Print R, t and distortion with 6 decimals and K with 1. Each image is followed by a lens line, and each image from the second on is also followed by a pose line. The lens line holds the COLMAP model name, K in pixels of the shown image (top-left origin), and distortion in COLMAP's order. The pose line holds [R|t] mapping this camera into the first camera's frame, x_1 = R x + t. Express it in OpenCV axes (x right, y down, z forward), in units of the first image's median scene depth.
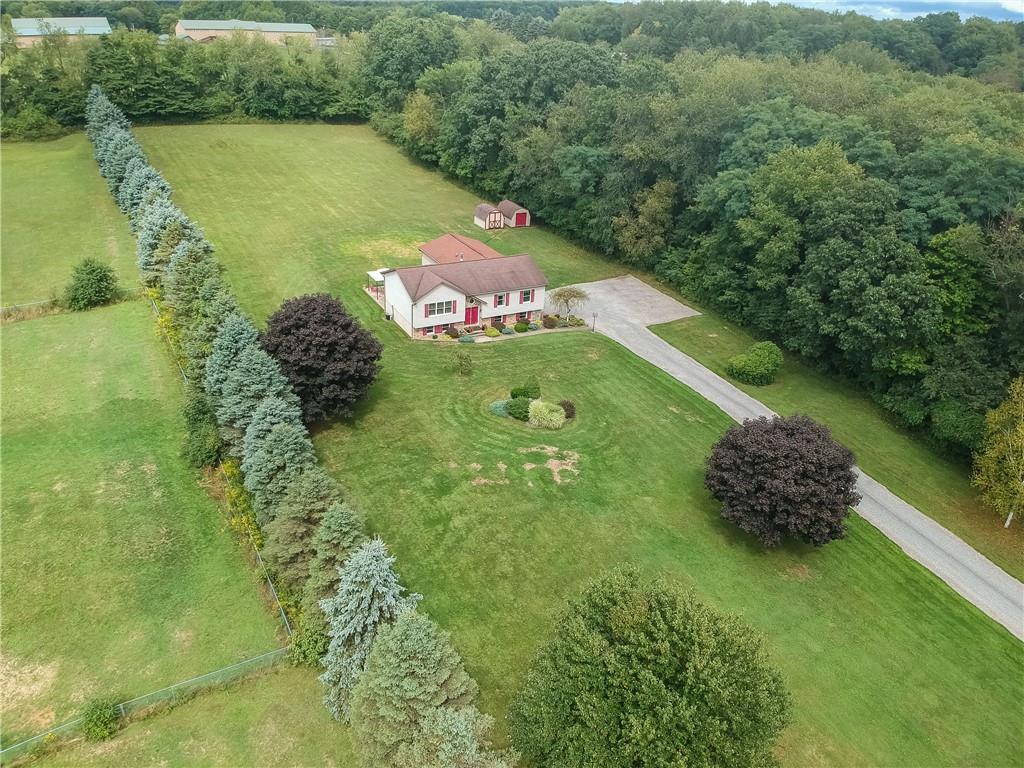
lens RADIAL K [[747.6, 0, 512.0], [0, 747.6, 384.0], [0, 0, 1]] dist [-0.003125, -0.001306]
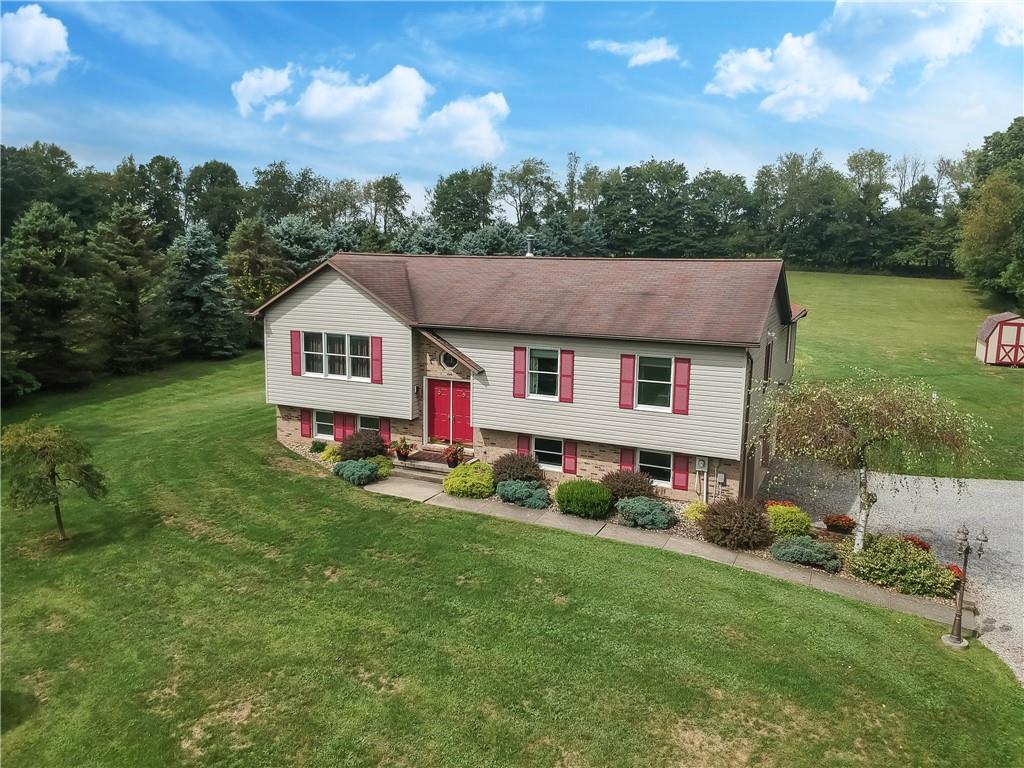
lens RADIAL K [[747.6, 0, 512.0], [0, 747.6, 384.0], [0, 0, 1]] dist [-0.003125, -0.001306]
pose [[0.596942, 0.085505, -0.797715, 0.189847], [-0.349864, 0.922524, -0.162925, -0.063310], [0.721980, 0.376348, 0.580608, 0.850191]]
